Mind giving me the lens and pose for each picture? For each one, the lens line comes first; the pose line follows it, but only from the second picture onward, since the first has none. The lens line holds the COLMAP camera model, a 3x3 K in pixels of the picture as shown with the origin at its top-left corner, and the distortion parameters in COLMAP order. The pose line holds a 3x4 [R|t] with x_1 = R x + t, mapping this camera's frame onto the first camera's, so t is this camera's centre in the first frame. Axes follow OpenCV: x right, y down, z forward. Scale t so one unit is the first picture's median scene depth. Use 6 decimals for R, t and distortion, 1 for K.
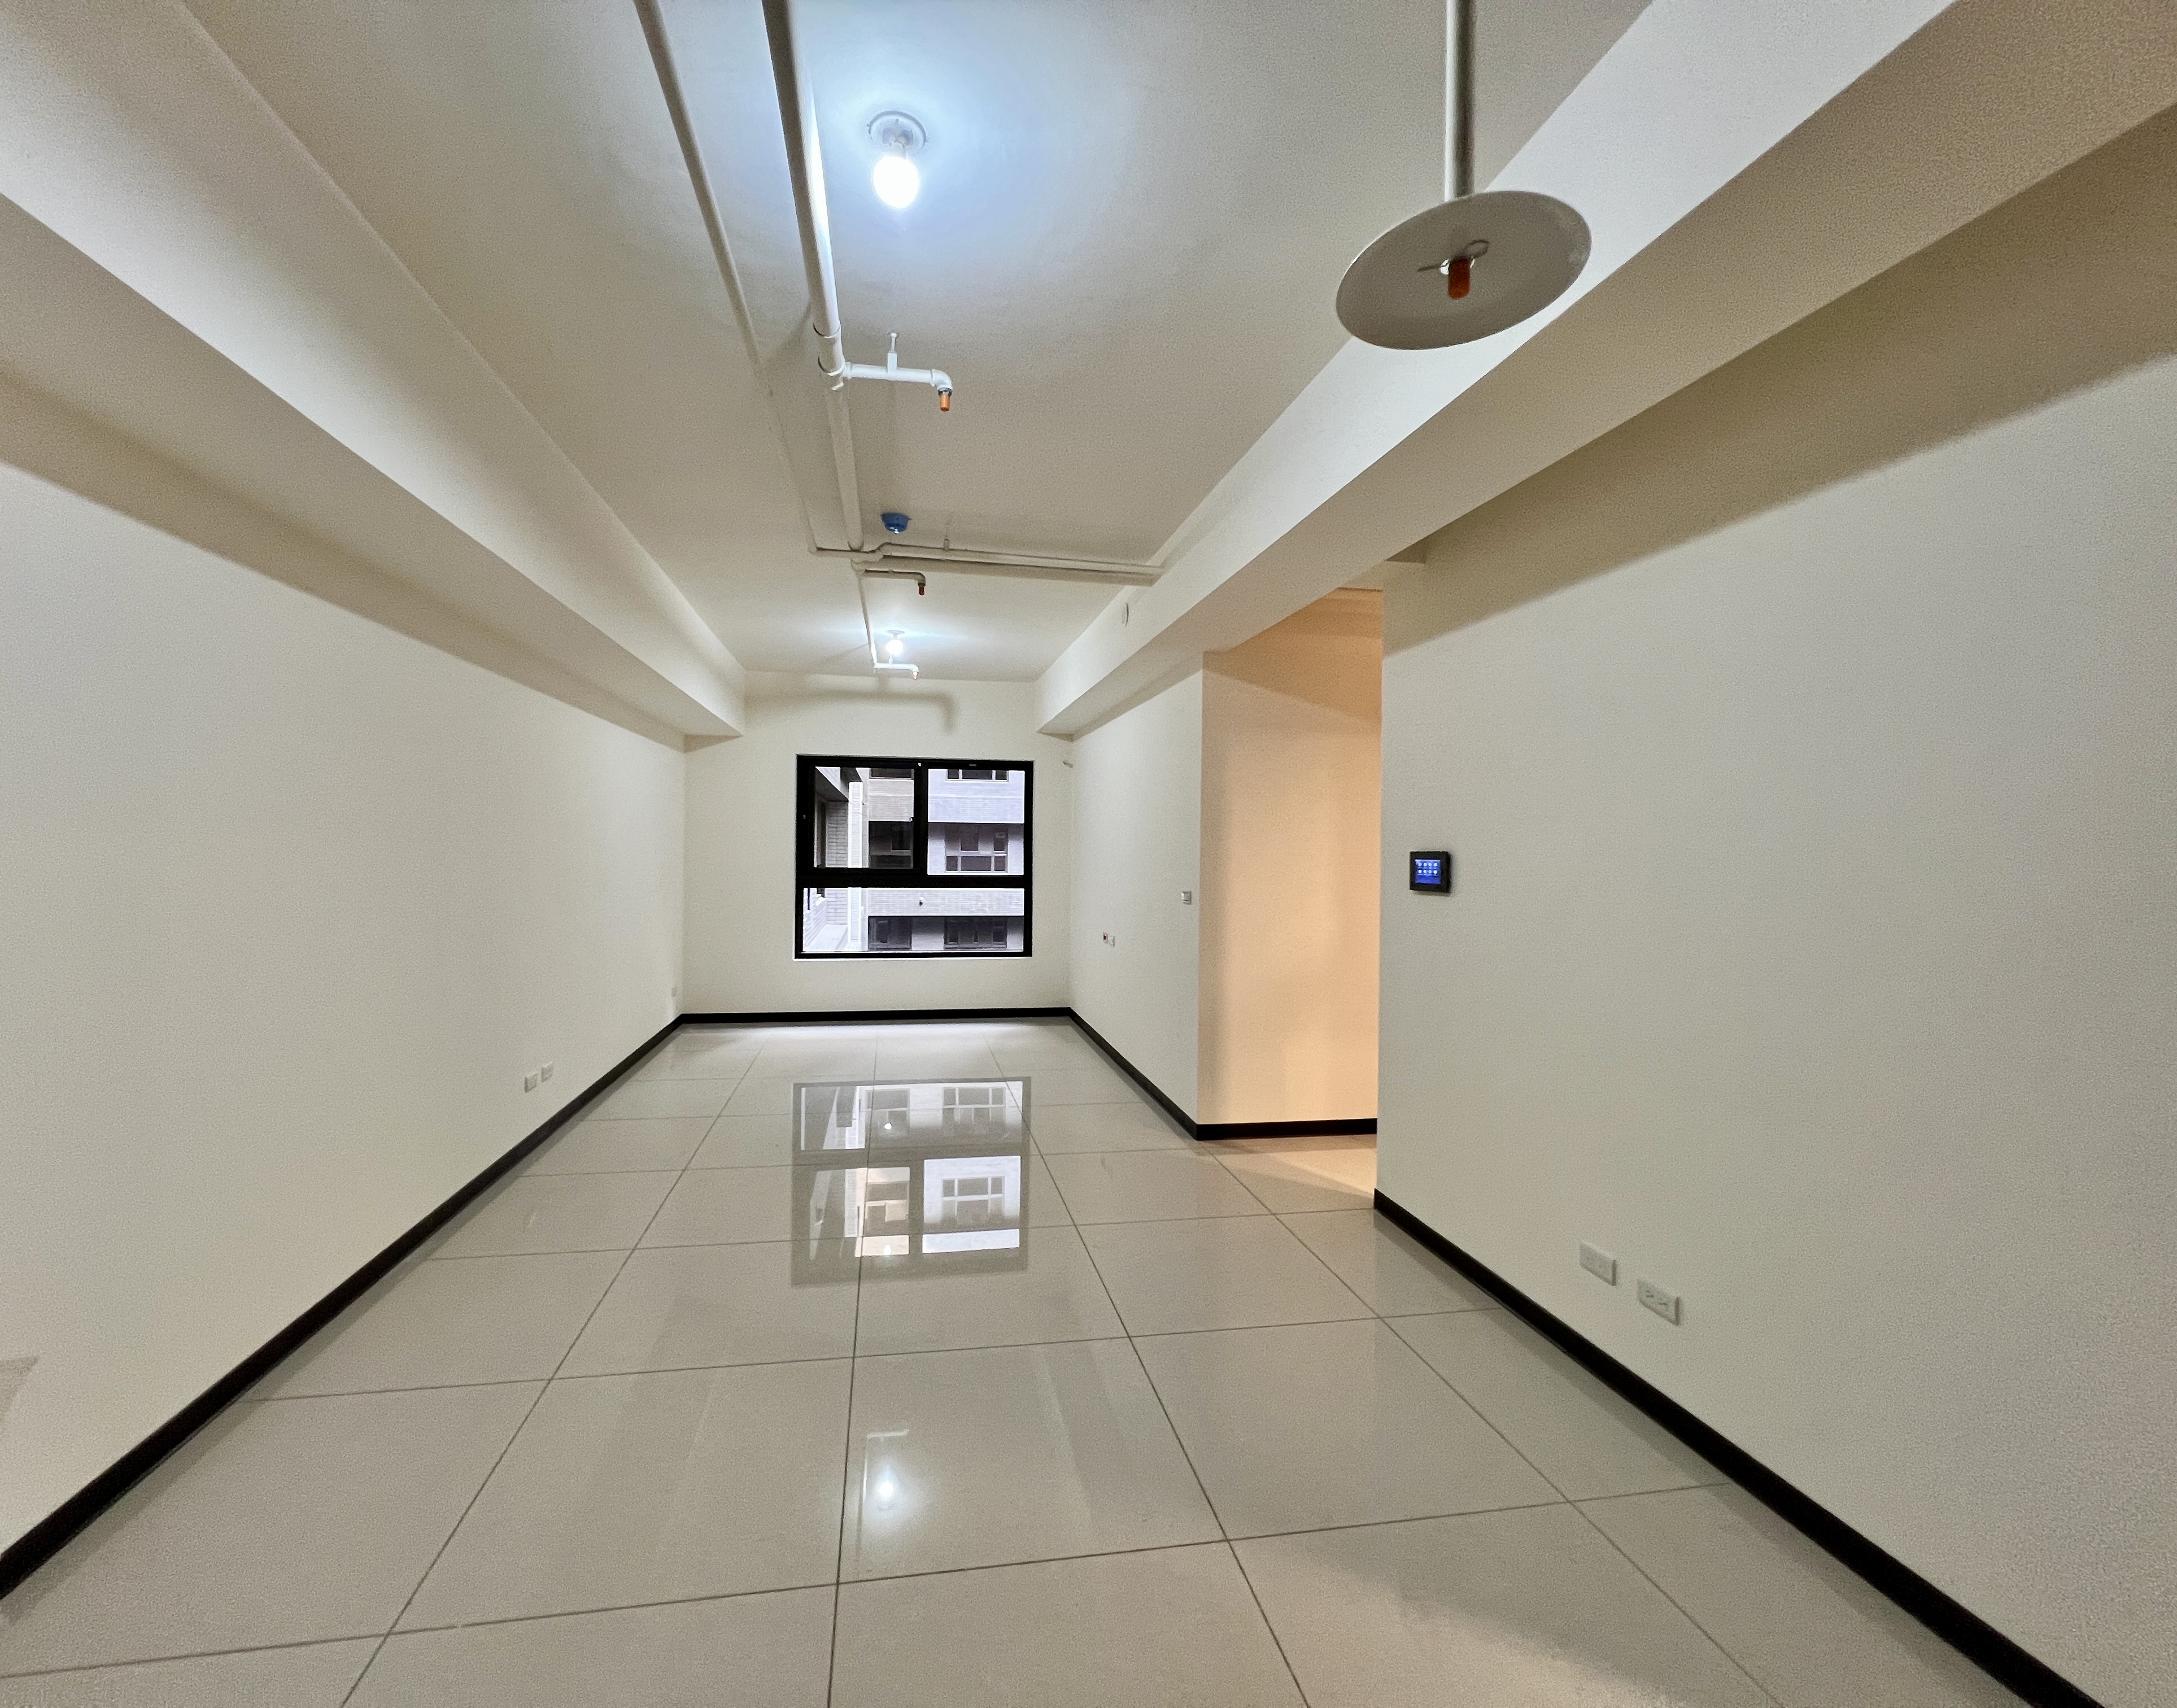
lens RADIAL K [[937.1, 0, 1084.8], [0, 937.1, 852.1], [0, 0, 1]] dist [-0.000711, -0.000077]
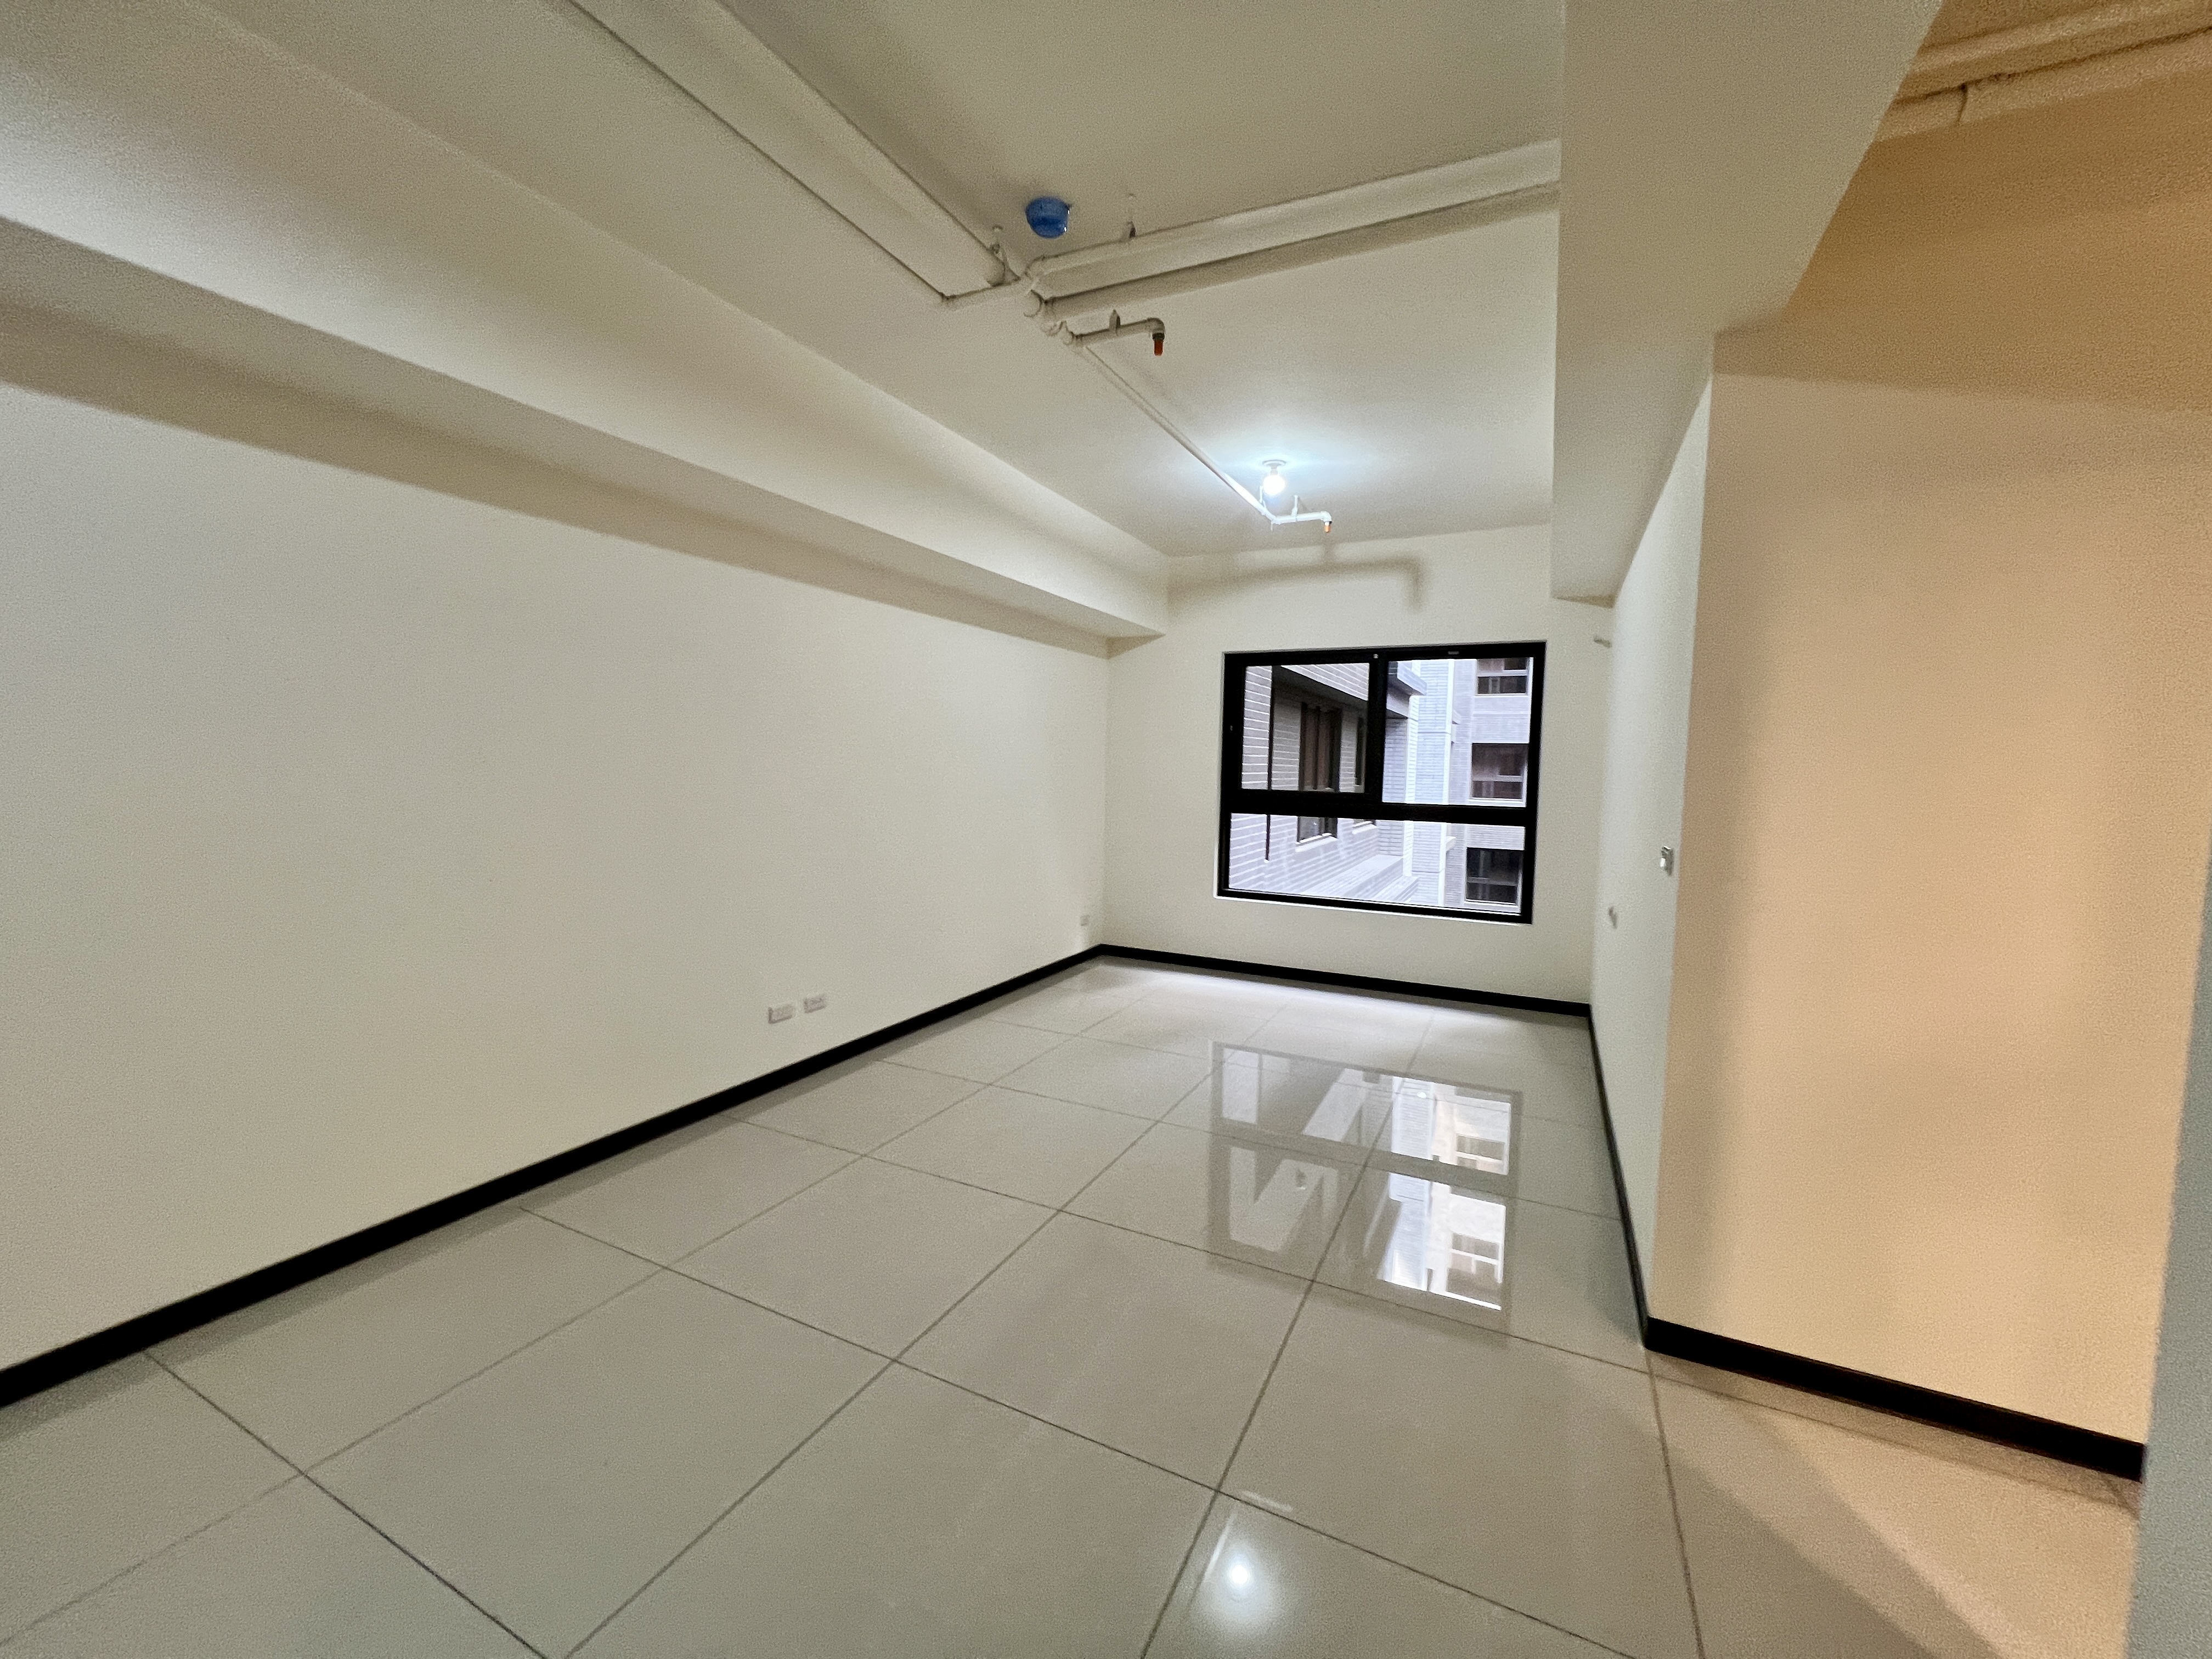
lens RADIAL K [[886.9, 0, 1151.2], [0, 886.9, 831.4], [0, 0, 1]] dist [0.004008, -0.000525]
pose [[0.790253, 0.053032, -0.610482, 0.136047], [-0.016255, 0.997712, 0.065629, 0.004009], [0.612565, -0.041940, 0.789307, 0.343878]]
